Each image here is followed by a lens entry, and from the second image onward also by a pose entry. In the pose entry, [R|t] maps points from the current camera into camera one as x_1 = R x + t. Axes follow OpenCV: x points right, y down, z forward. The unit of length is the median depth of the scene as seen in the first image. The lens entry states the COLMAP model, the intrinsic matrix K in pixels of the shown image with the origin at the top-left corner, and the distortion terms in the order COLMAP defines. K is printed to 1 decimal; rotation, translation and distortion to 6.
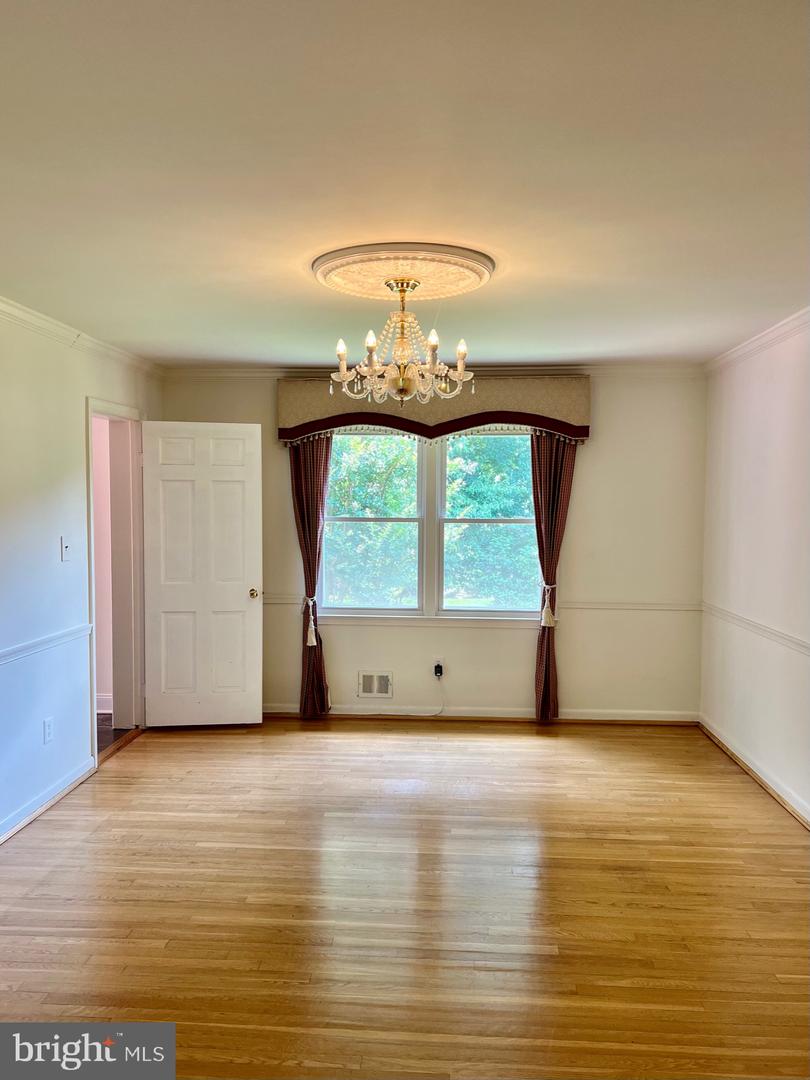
lens RADIAL K [[813.9, 0, 405.0], [0, 813.9, 540.0], [0, 0, 1]] dist [0.031435, -0.049732]
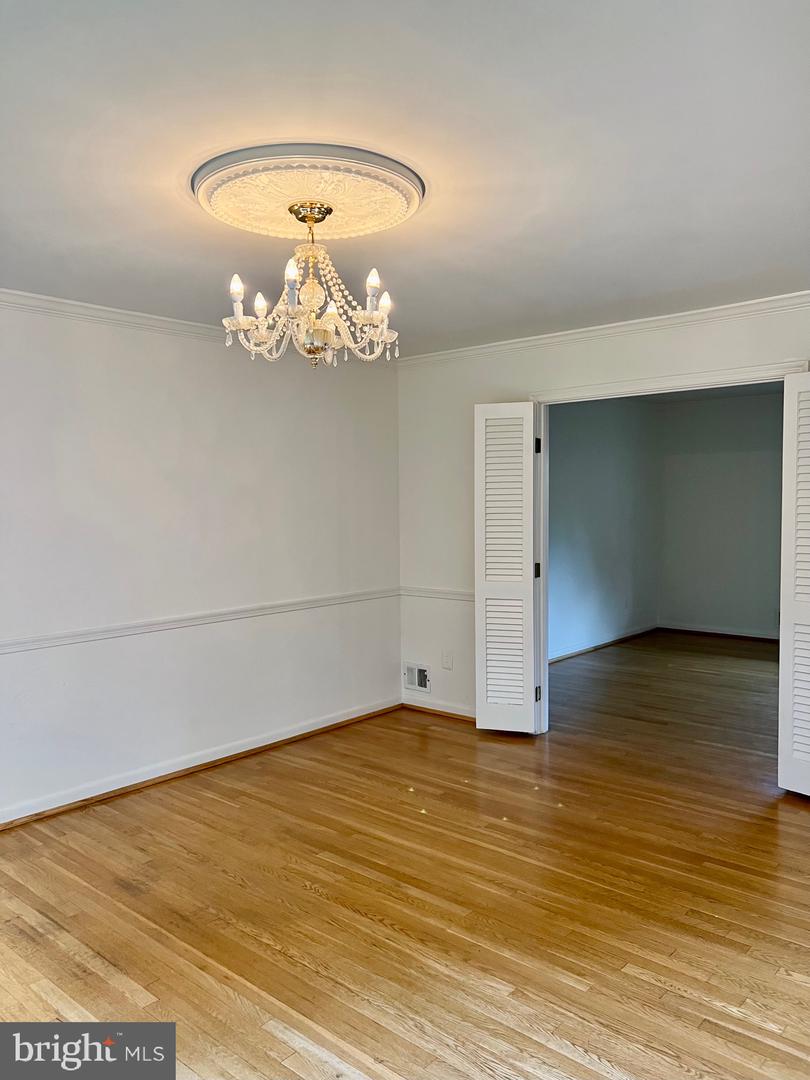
lens RADIAL K [[813.9, 0, 405.0], [0, 813.9, 540.0], [0, 0, 1]] dist [0.031435, -0.049732]
pose [[-0.783389, -0.029500, 0.620831, -0.640982], [0.037310, 0.994840, 0.094350, -0.073083], [-0.620411, 0.097076, -0.778246, 1.784540]]
